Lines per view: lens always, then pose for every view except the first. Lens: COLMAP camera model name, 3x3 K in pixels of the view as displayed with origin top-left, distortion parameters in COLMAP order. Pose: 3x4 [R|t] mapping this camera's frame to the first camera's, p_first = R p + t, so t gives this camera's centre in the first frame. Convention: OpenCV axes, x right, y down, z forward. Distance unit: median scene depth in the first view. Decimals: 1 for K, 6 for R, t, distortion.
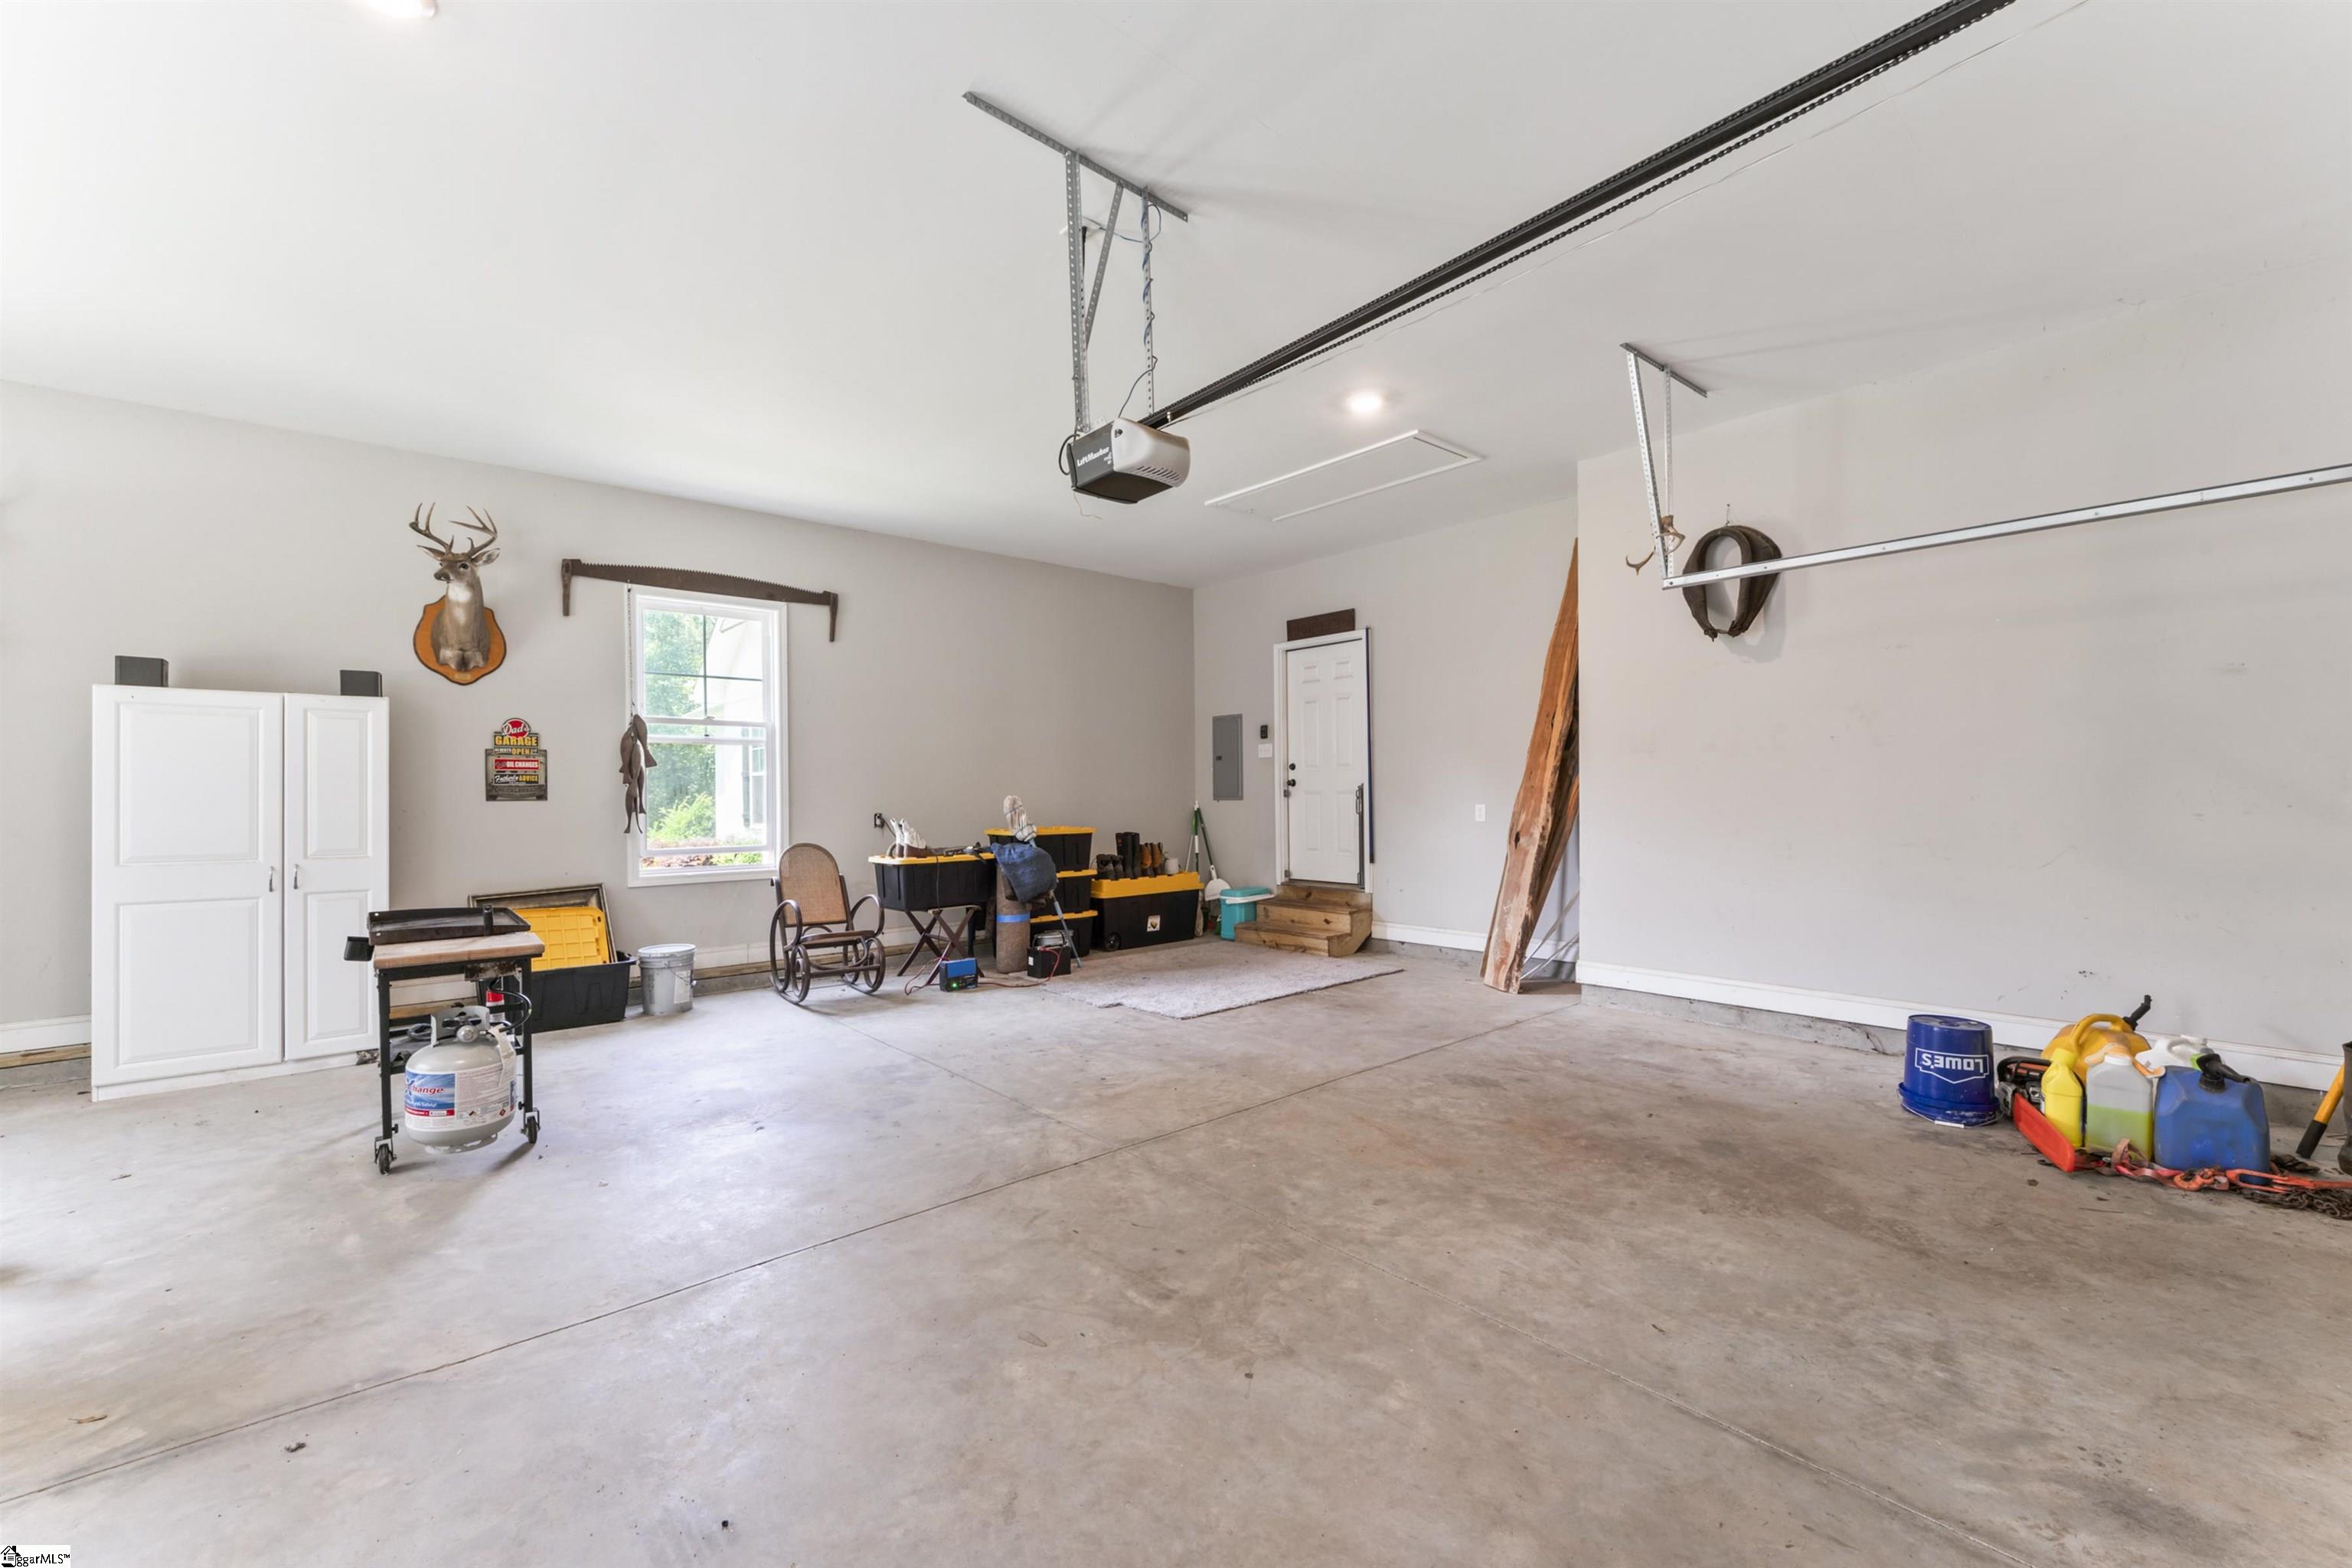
lens RADIAL K [[943.2, 0, 1171.9], [0, 943.2, 788.7], [0, 0, 1]] dist [-0.002425, -0.000540]
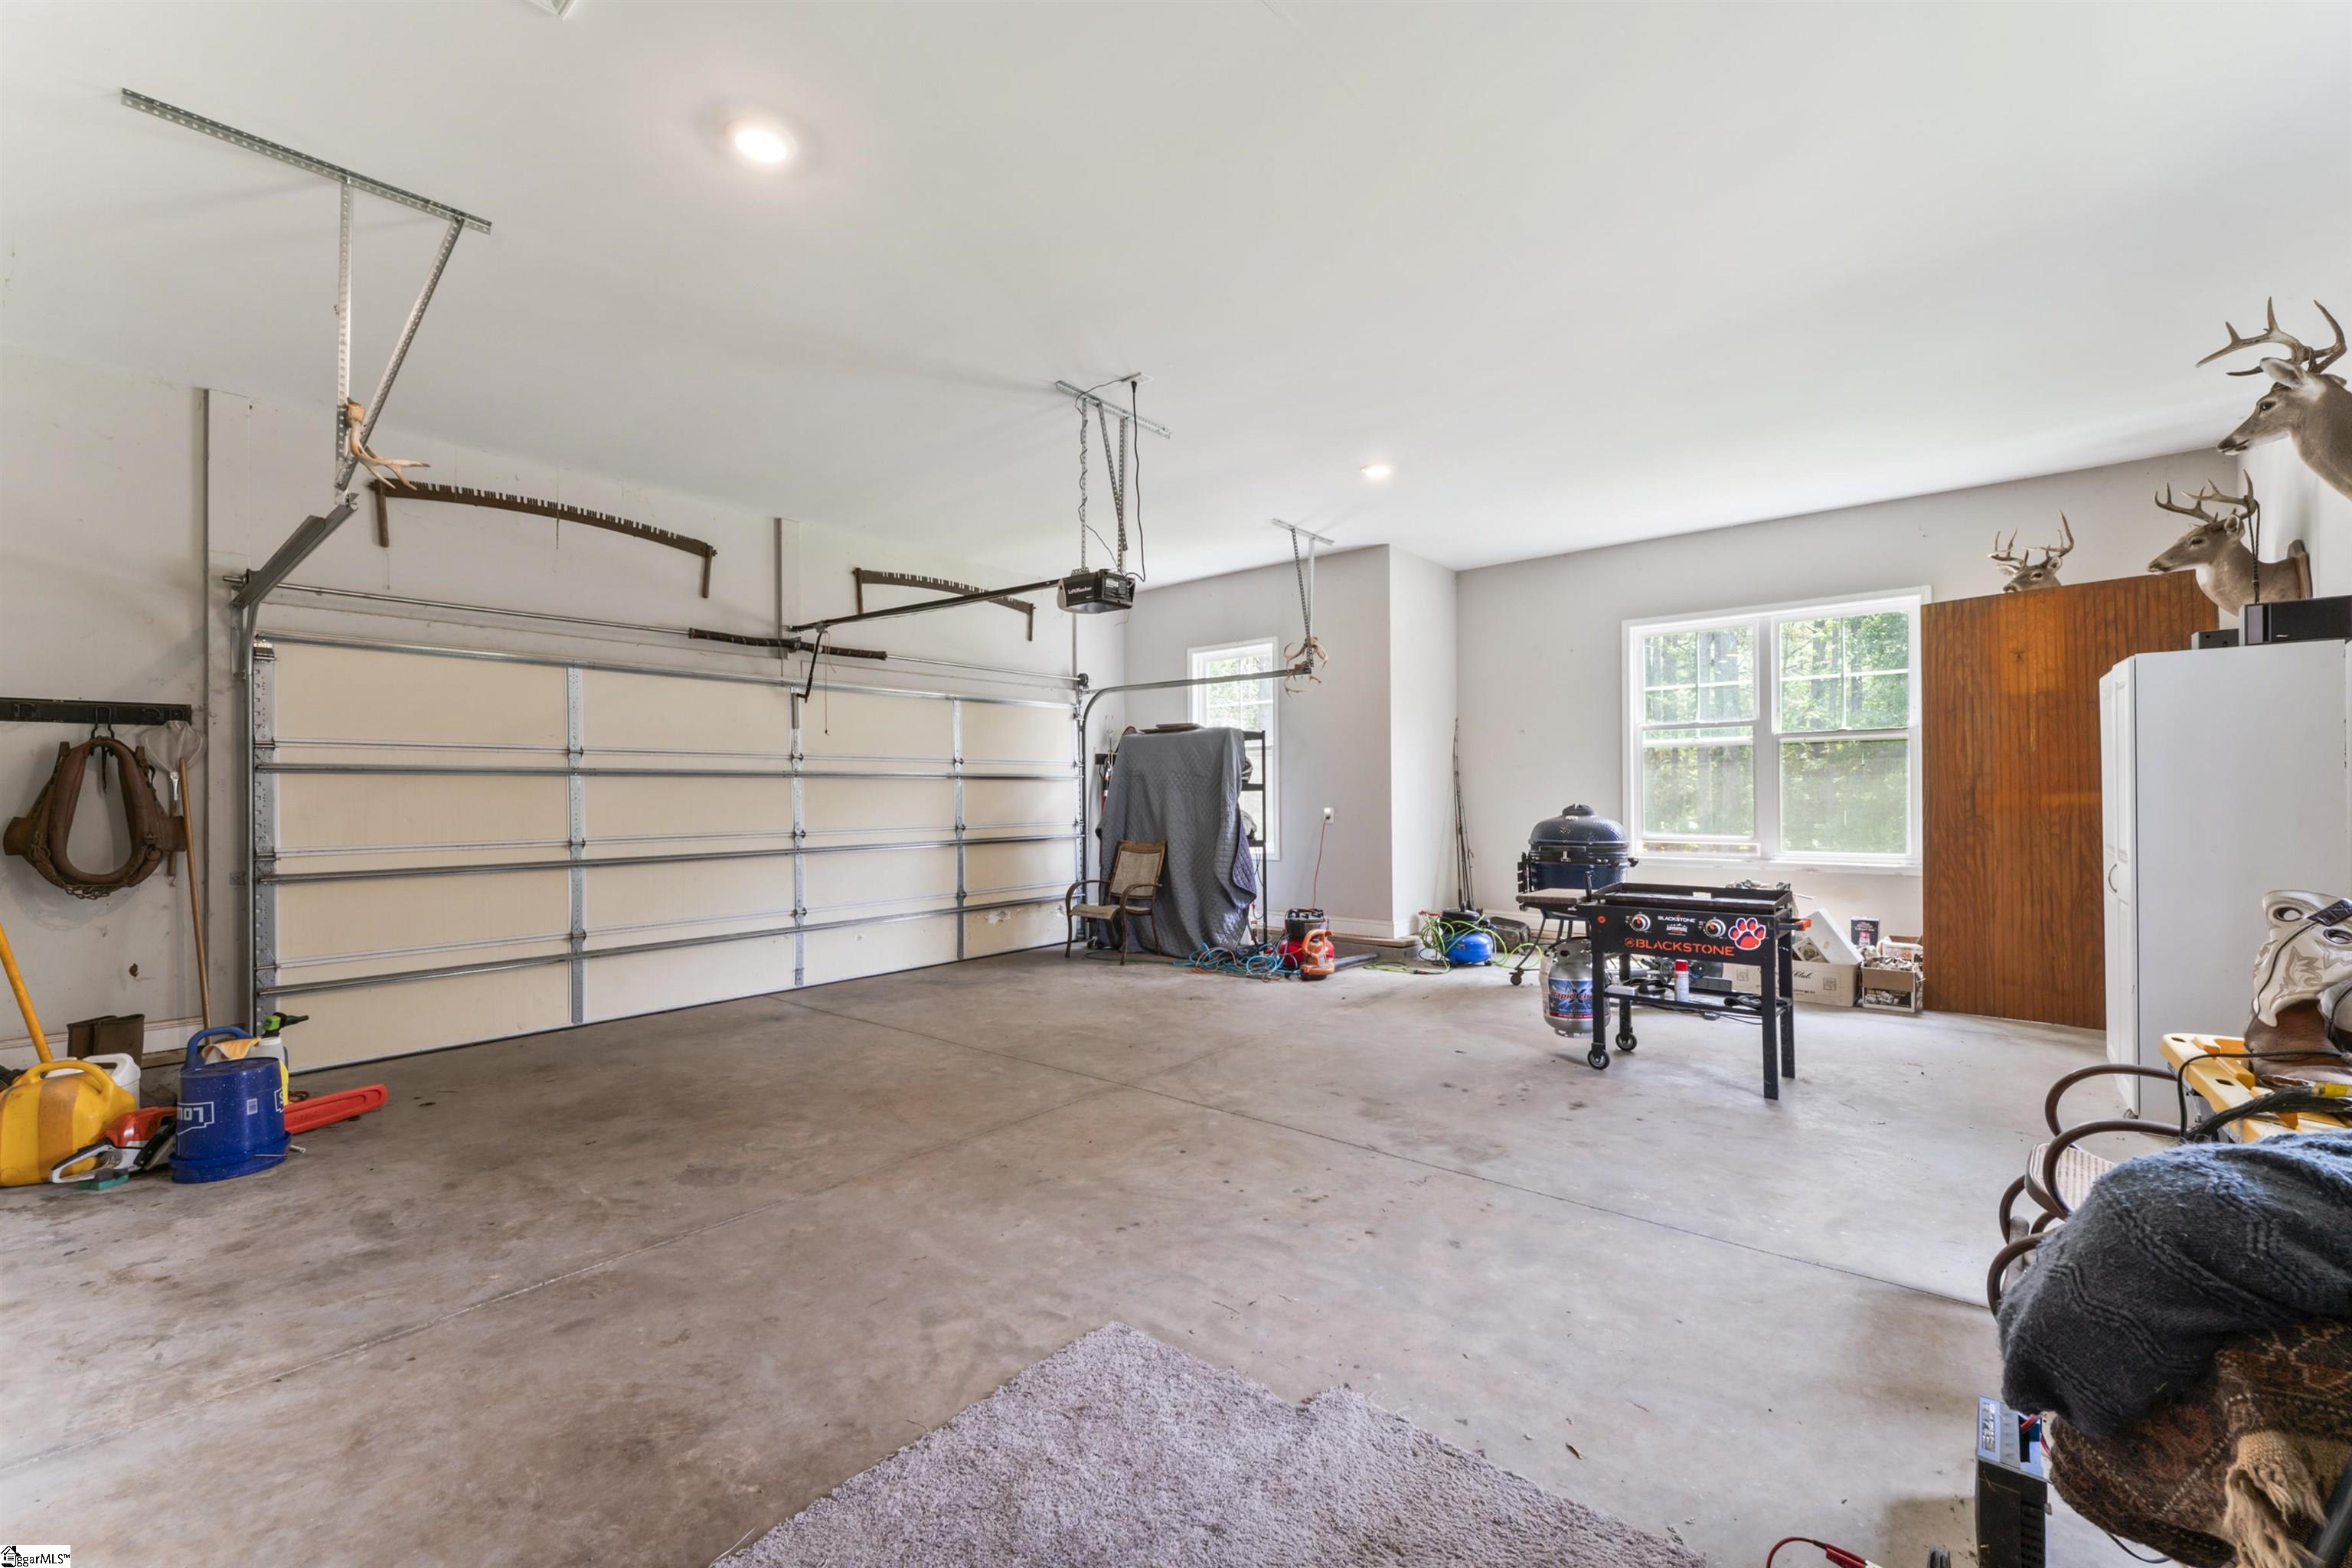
lens RADIAL K [[943.2, 0, 1180.8], [0, 943.2, 786.4], [0, 0, 1]] dist [-0.002425, -0.000540]
pose [[-0.986374, 0.015198, -0.163817, 0.061544], [0.017128, 0.999799, -0.010375, 0.002670], [0.163627, -0.013039, -0.986436, 1.952035]]
